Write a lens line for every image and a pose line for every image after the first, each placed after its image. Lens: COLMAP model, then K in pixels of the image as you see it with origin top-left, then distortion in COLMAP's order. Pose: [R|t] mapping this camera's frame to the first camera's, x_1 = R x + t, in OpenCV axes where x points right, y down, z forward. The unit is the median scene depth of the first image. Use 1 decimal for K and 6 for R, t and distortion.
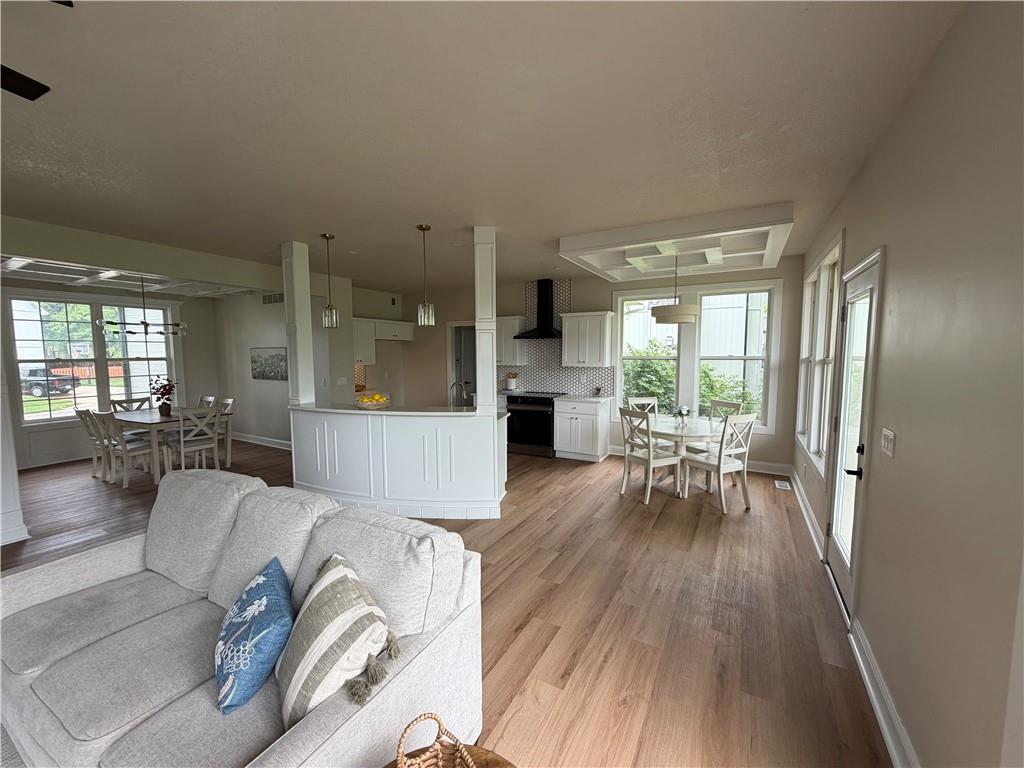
lens RADIAL K [[409.2, 0, 513.0], [0, 409.2, 385.5], [0, 0, 1]] dist [0.001575, -0.000160]
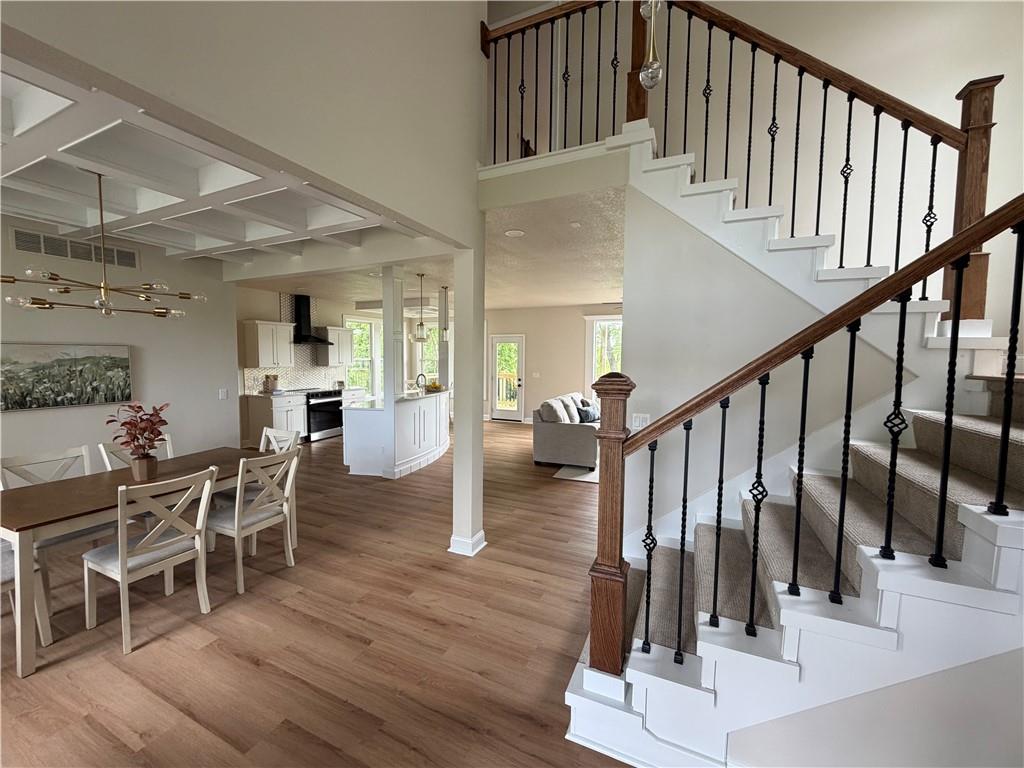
lens RADIAL K [[409.2, 0, 510.2], [0, 409.2, 382.7], [0, 0, 1]] dist [0.001575, -0.000160]
pose [[-0.075504, -0.059735, 0.995355, -1.168641], [0.075822, 0.994970, 0.065464, -0.036154], [-0.994259, 0.080412, -0.070595, 0.495609]]
